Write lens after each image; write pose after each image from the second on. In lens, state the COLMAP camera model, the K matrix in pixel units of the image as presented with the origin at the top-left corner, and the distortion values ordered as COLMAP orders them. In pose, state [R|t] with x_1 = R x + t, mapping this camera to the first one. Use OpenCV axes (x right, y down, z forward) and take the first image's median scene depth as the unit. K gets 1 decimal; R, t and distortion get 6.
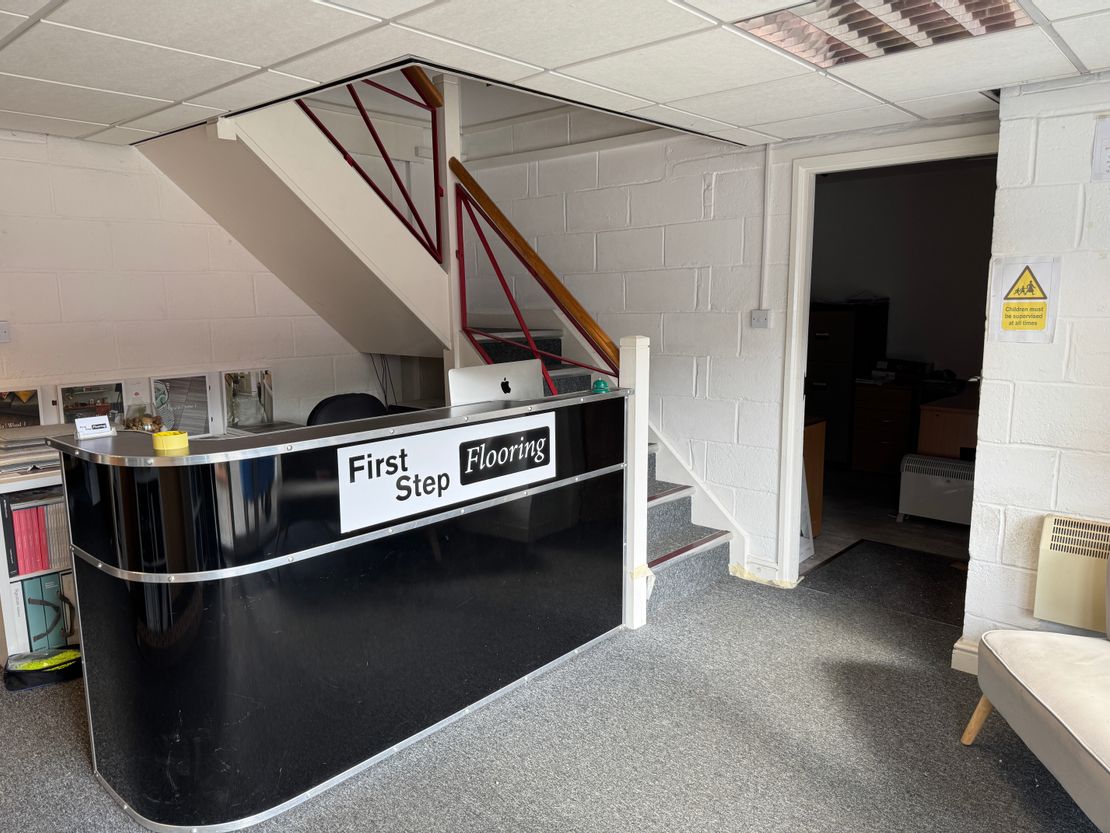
lens RADIAL K [[784.9, 0, 554.5], [0, 784.9, 415.1], [0, 0, 1]] dist [-0.006262, -0.003535]
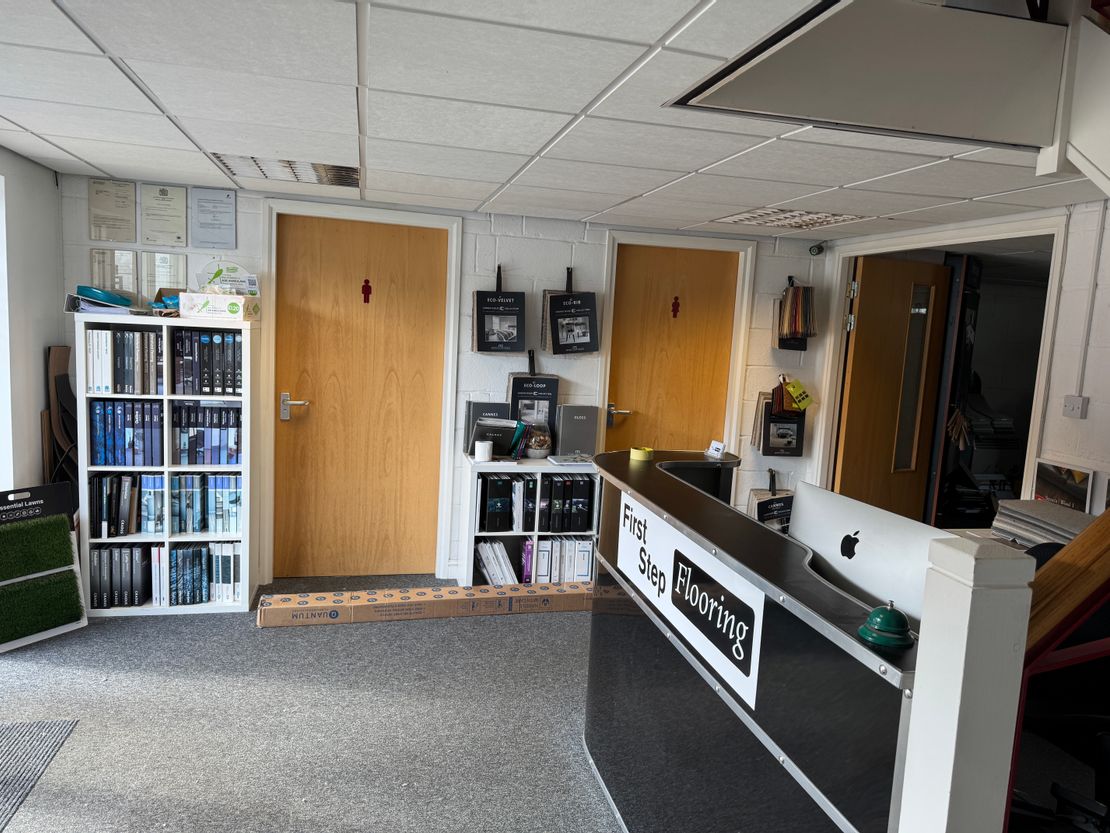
lens RADIAL K [[784.9, 0, 554.9], [0, 784.9, 417.5], [0, 0, 1]] dist [-0.006262, -0.003535]
pose [[-0.569810, 0.075007, -0.818346, 0.544417], [-0.180518, 0.960078, 0.213691, -0.221357], [0.801705, 0.269489, -0.533522, 1.205128]]
